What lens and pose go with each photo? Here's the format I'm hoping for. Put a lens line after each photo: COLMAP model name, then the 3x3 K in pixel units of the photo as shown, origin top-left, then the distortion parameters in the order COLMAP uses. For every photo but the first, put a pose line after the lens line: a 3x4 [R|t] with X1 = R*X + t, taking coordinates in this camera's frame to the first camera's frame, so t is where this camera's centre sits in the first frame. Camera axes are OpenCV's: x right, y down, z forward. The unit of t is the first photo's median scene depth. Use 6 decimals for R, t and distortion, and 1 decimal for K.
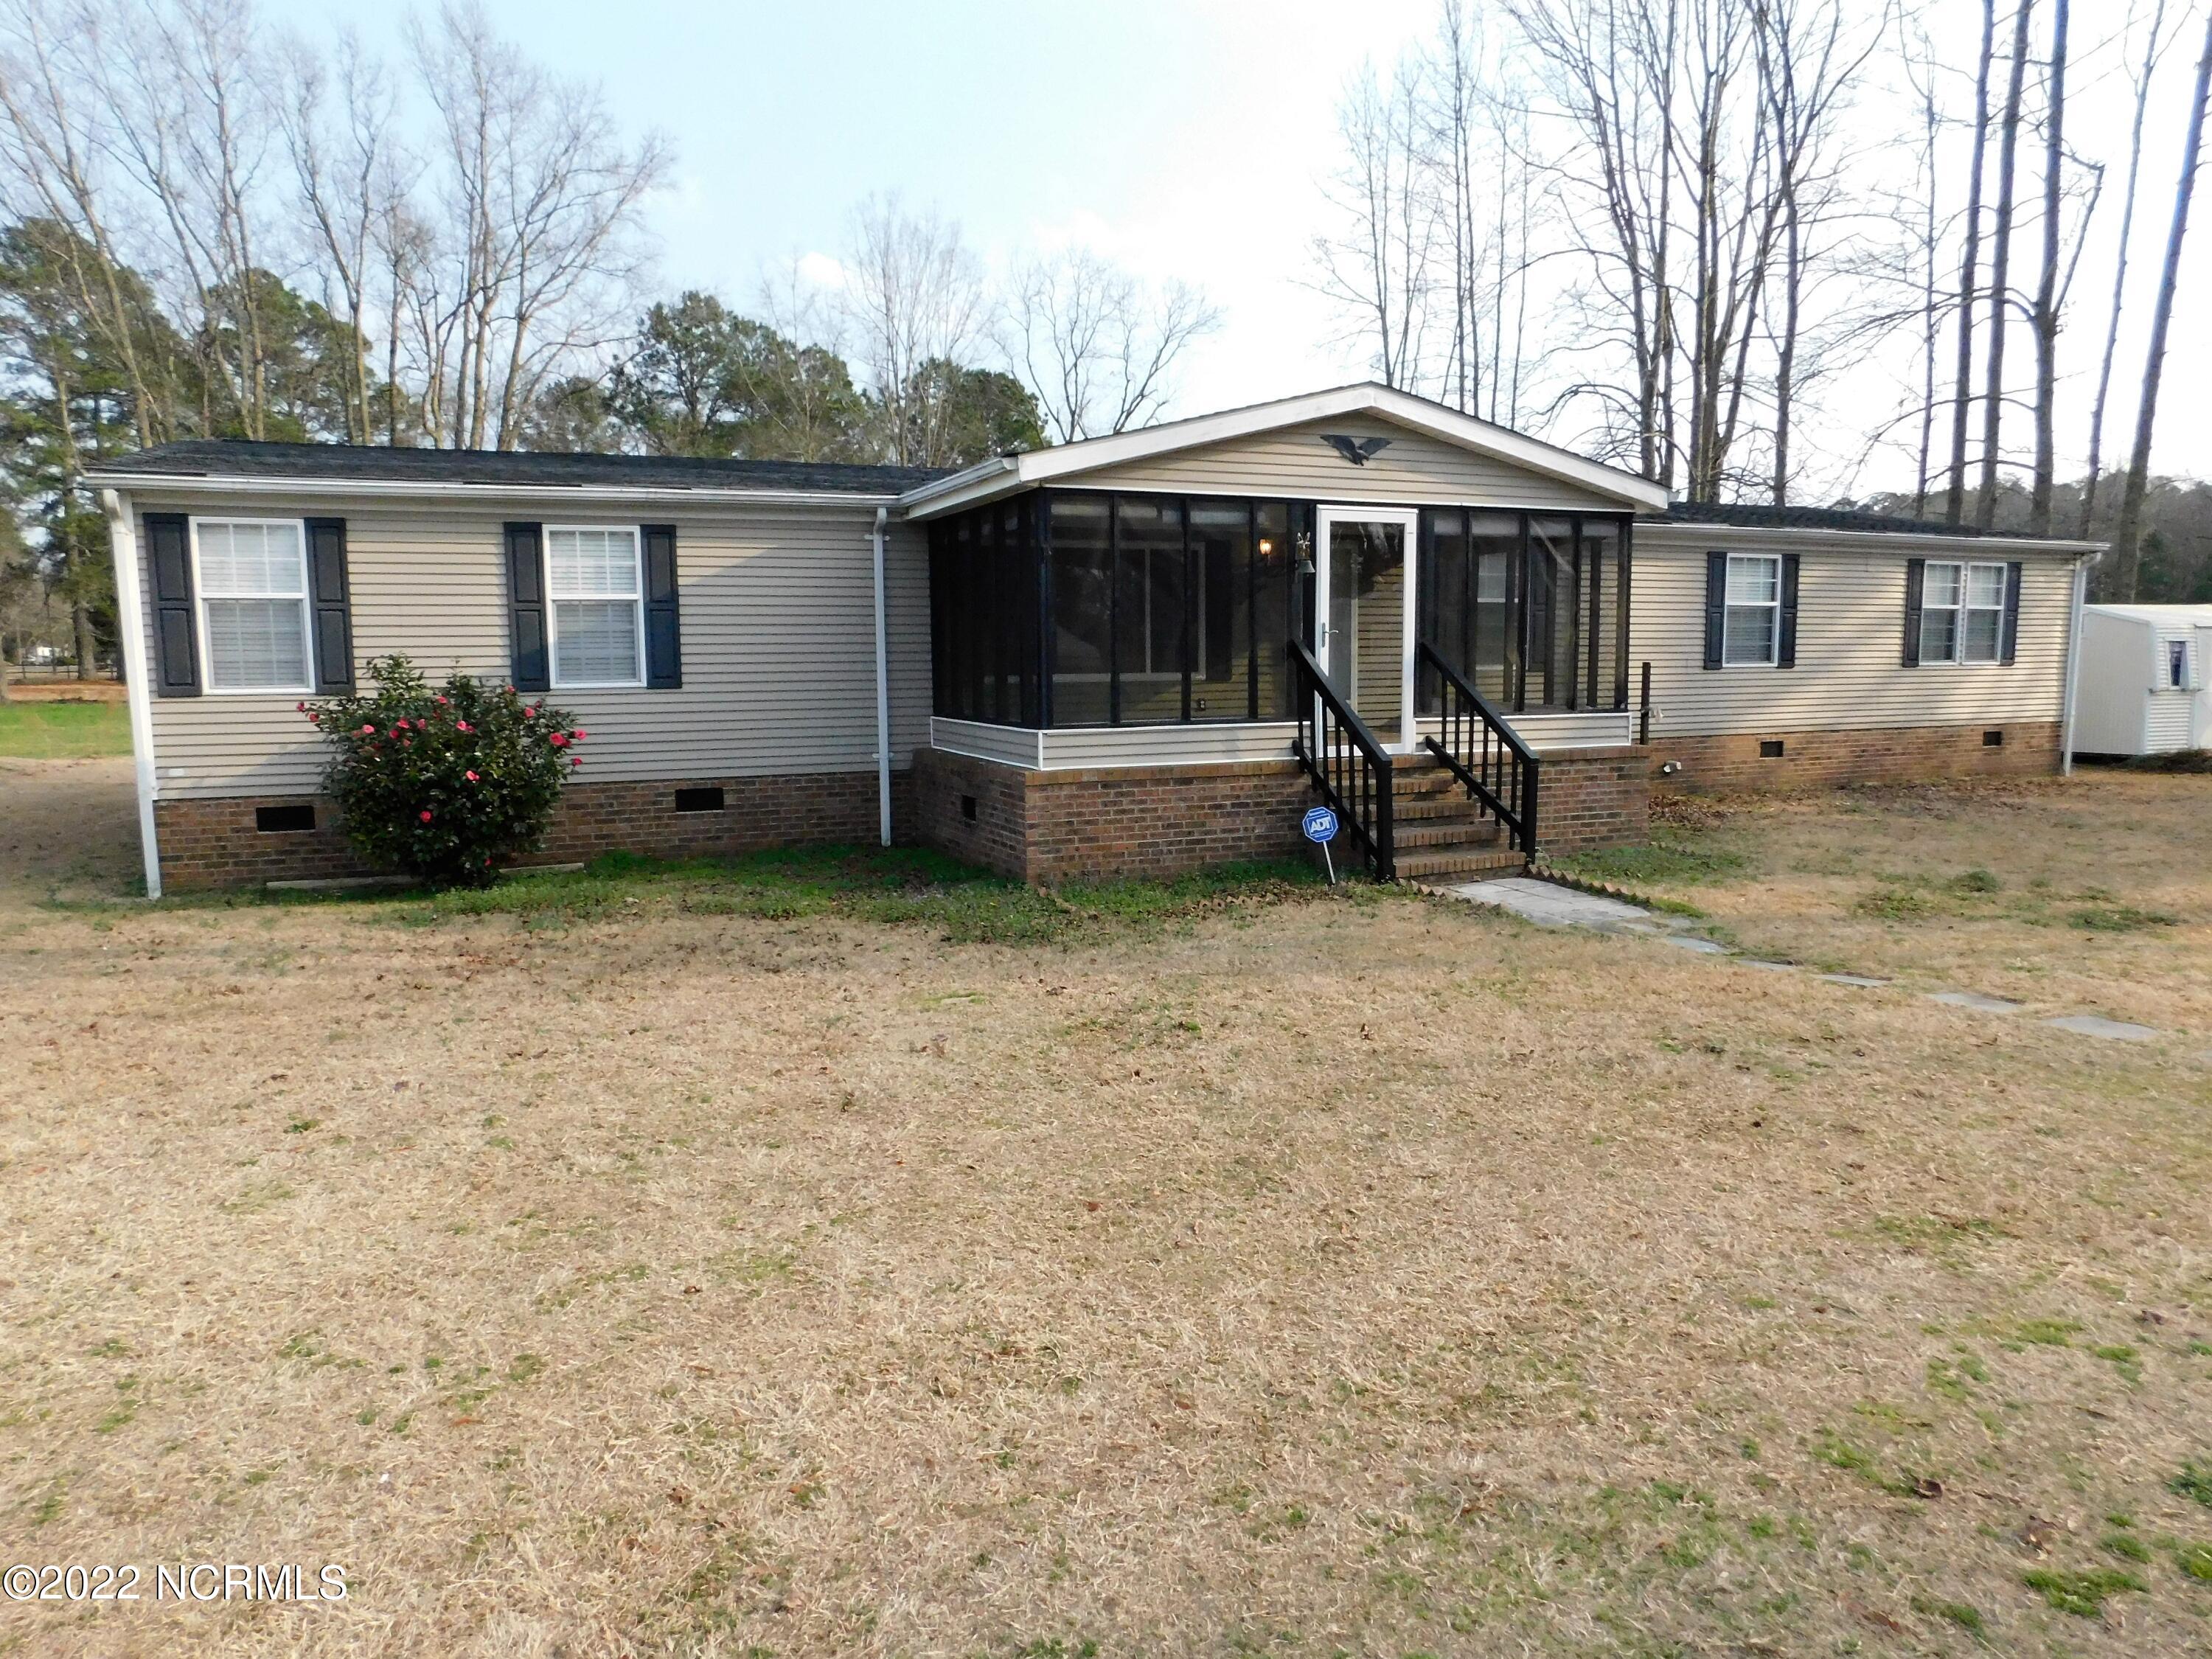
lens RADIAL K [[1453.0, 0, 1103.0], [0, 1453.0, 839.4], [0, 0, 1]] dist [-0.075960, 0.047831]
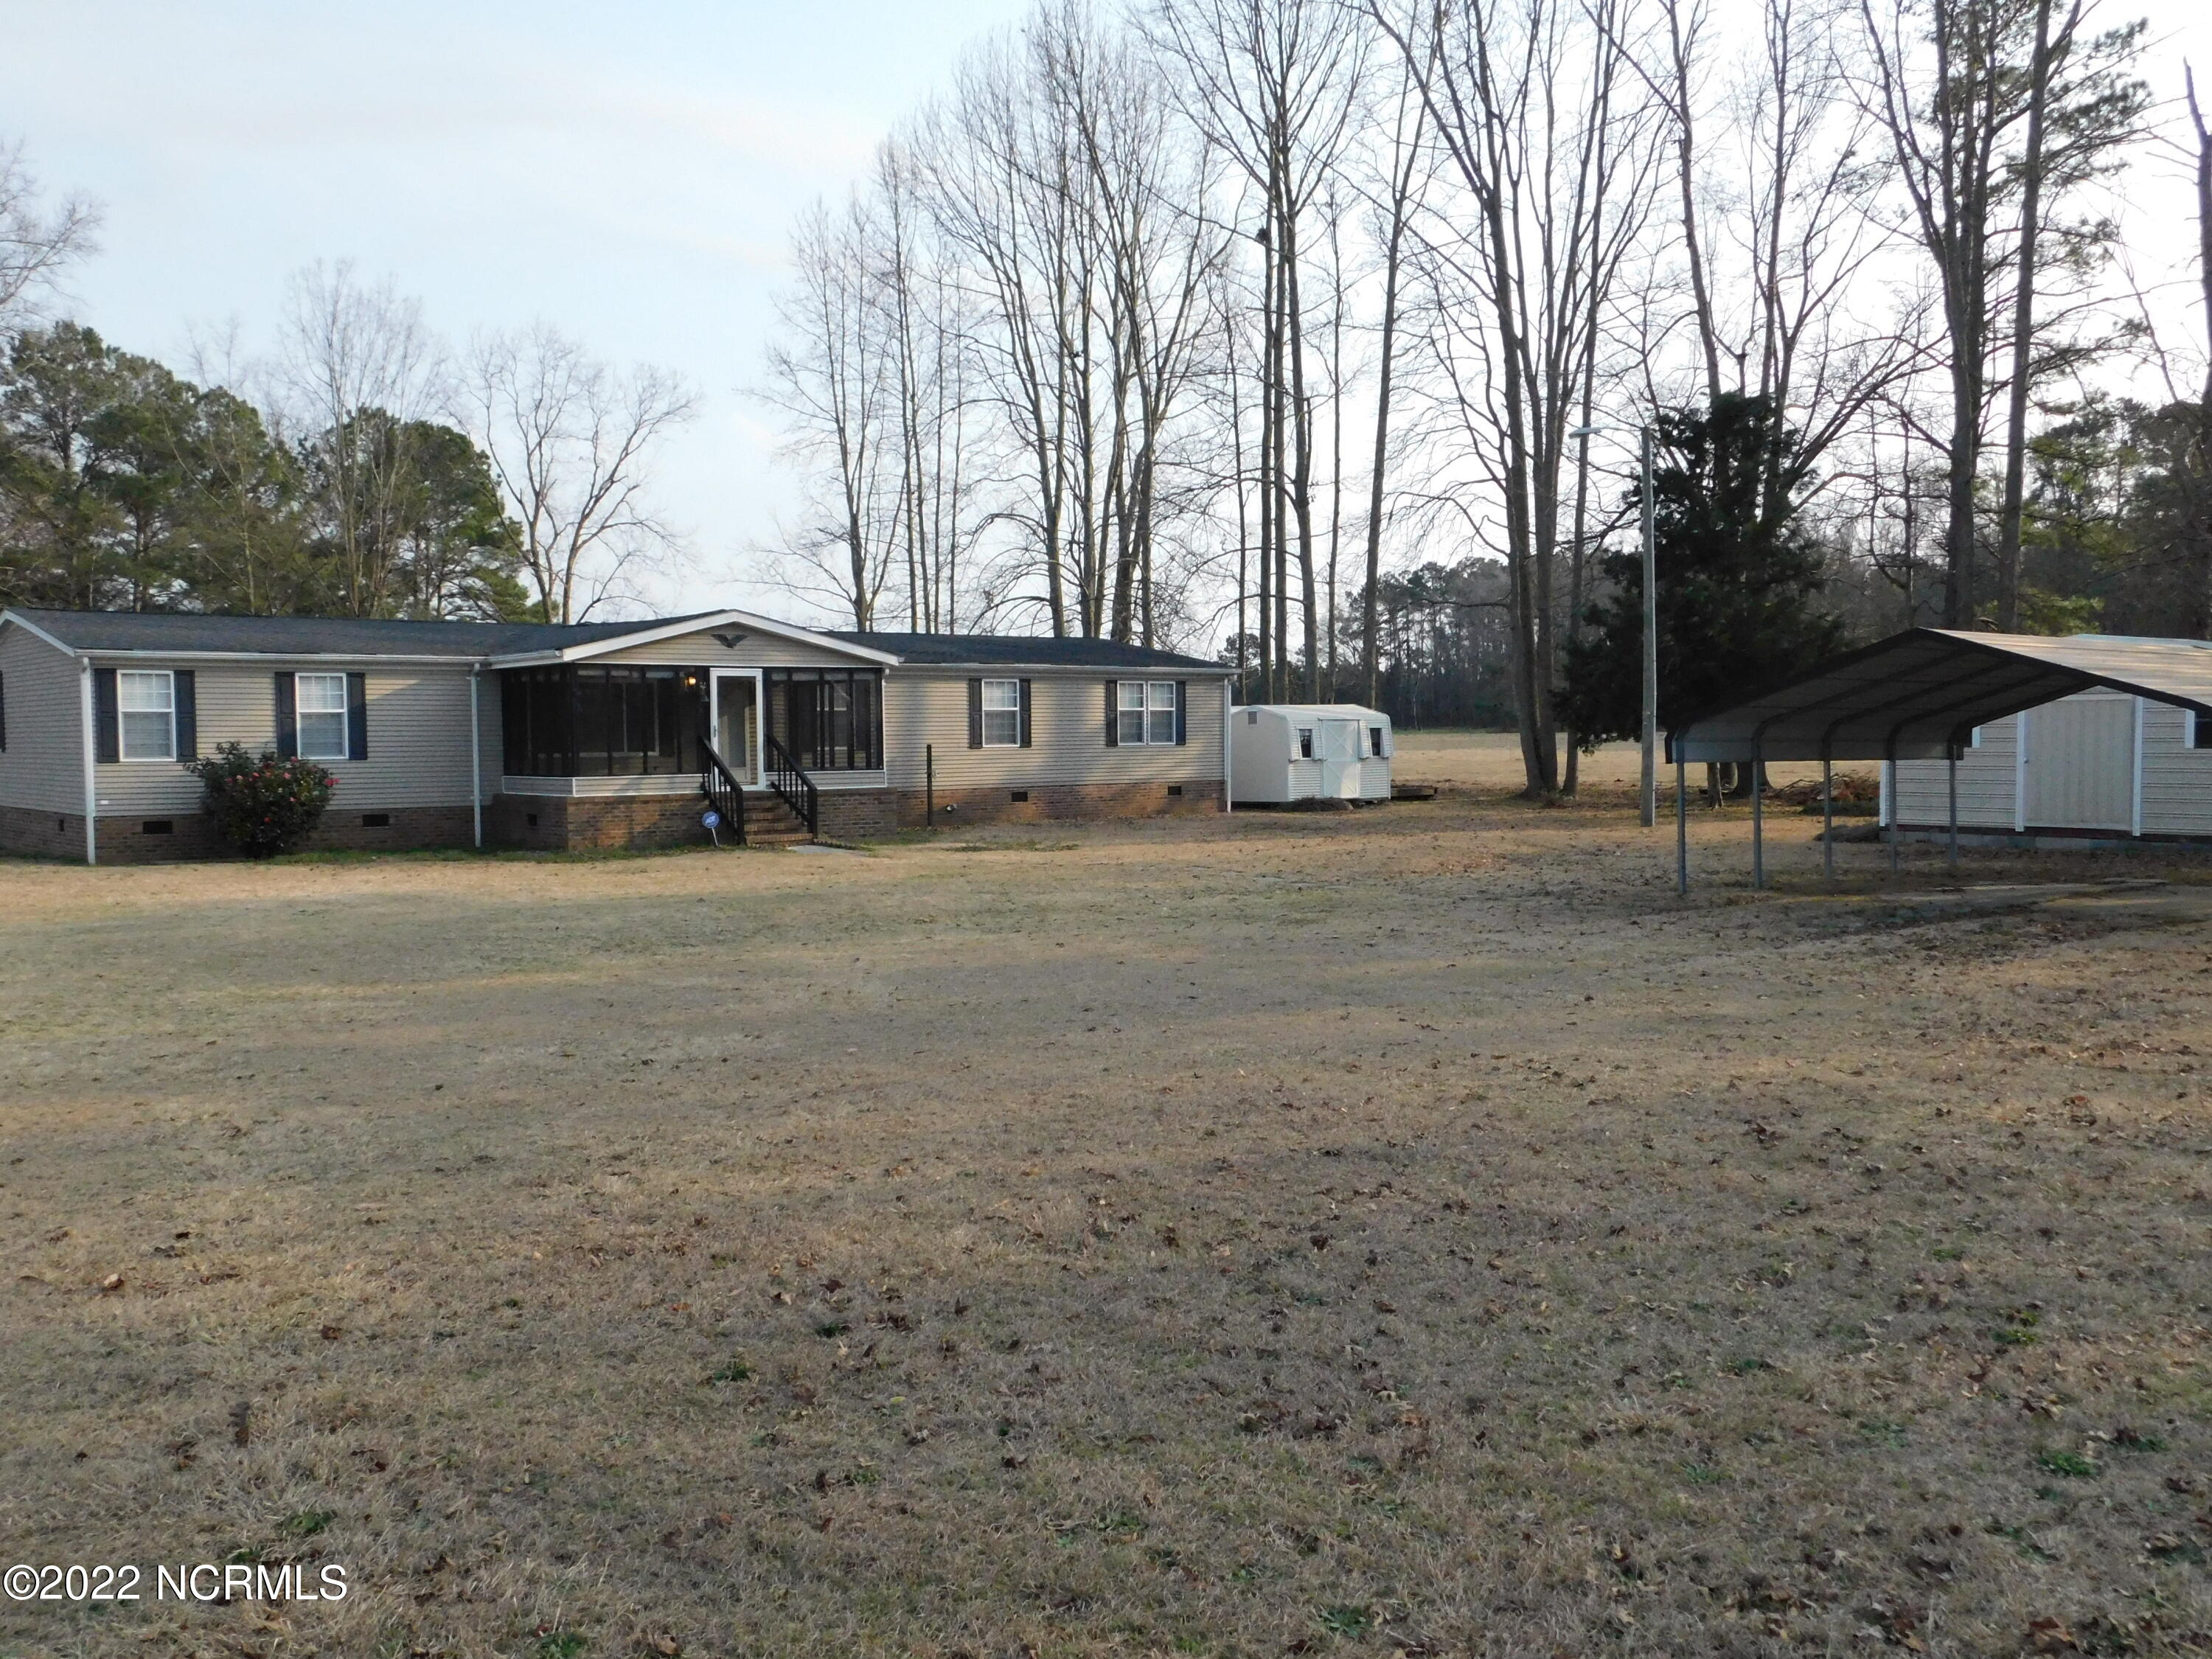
lens RADIAL K [[1906.7, 0, 1112.3], [0, 1906.7, 828.8], [0, 0, 1]] dist [-0.011418, 0.007023]
pose [[0.960188, -0.015134, 0.278946, -0.056465], [0.038120, 0.996289, -0.077167, 0.207833], [-0.276743, 0.084728, 0.957201, -1.591363]]
